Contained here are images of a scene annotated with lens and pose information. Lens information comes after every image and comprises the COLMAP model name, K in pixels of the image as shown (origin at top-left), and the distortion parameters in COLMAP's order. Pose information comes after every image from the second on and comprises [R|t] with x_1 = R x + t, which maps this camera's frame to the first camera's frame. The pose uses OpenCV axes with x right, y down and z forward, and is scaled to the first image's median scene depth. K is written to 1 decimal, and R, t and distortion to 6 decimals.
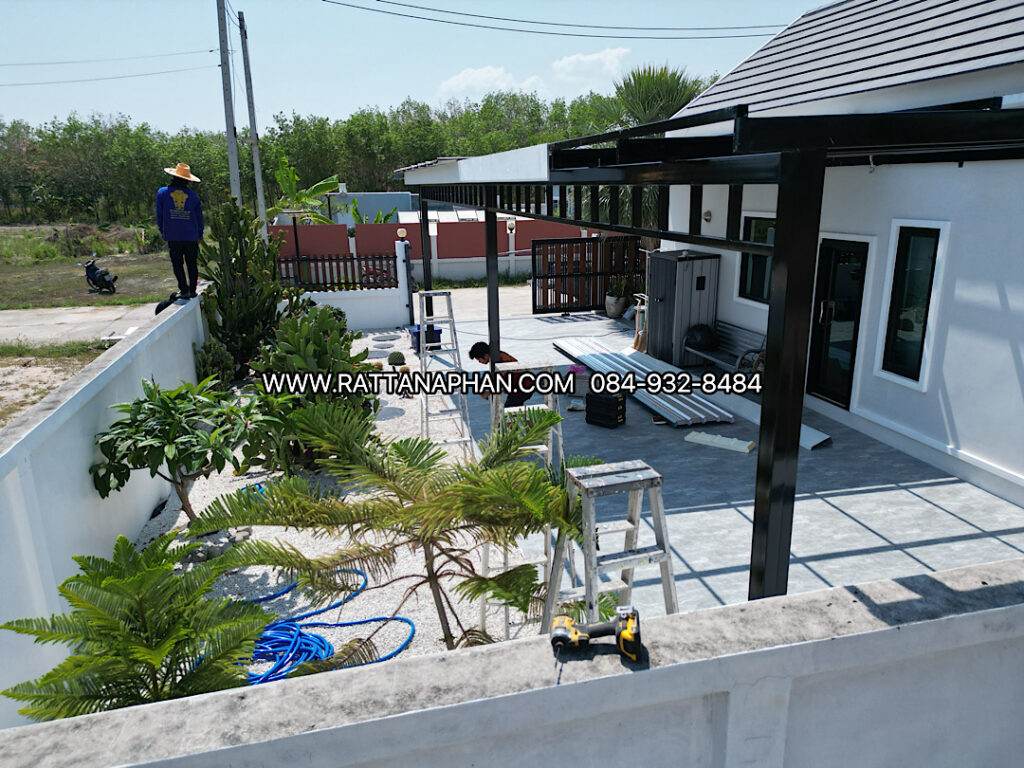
lens RADIAL K [[718.8, 0, 510.6], [0, 718.8, 383.5], [0, 0, 1]] dist [0.062603, -0.052245]
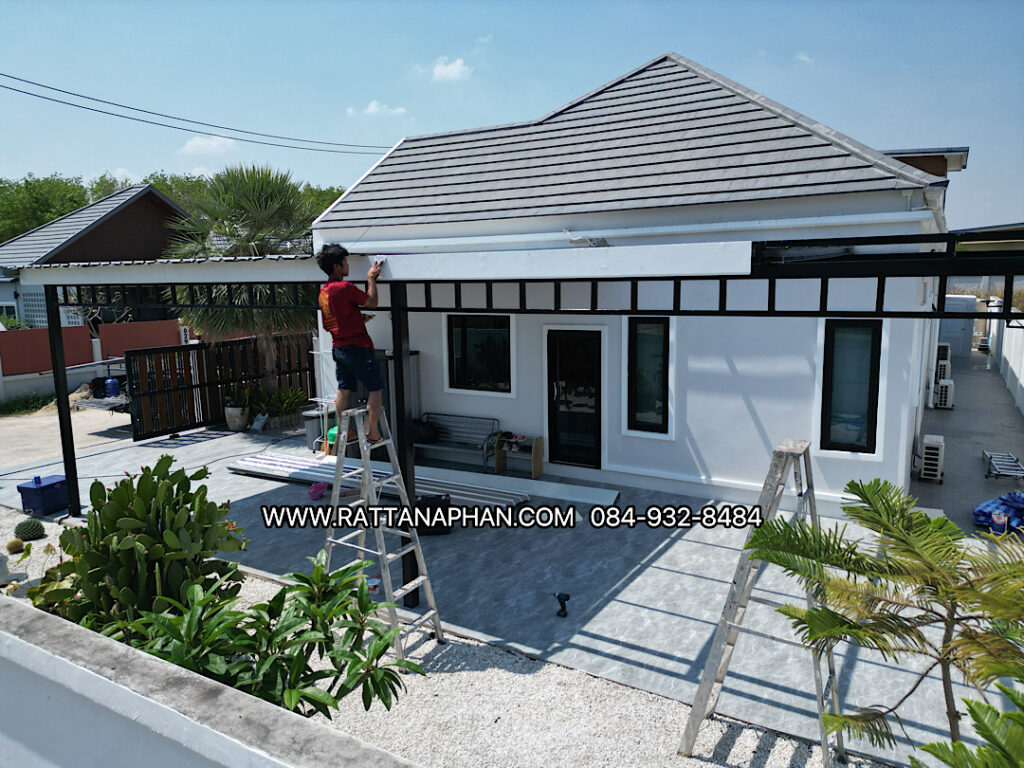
lens RADIAL K [[718.8, 0, 509.4], [0, 718.8, 382.6], [0, 0, 1]] dist [0.062603, -0.052245]
pose [[0.704292, -0.099028, 0.702970, -0.521910], [0.195457, 0.979001, -0.057913, -0.070884], [-0.682473, 0.178188, 0.708858, 0.275742]]
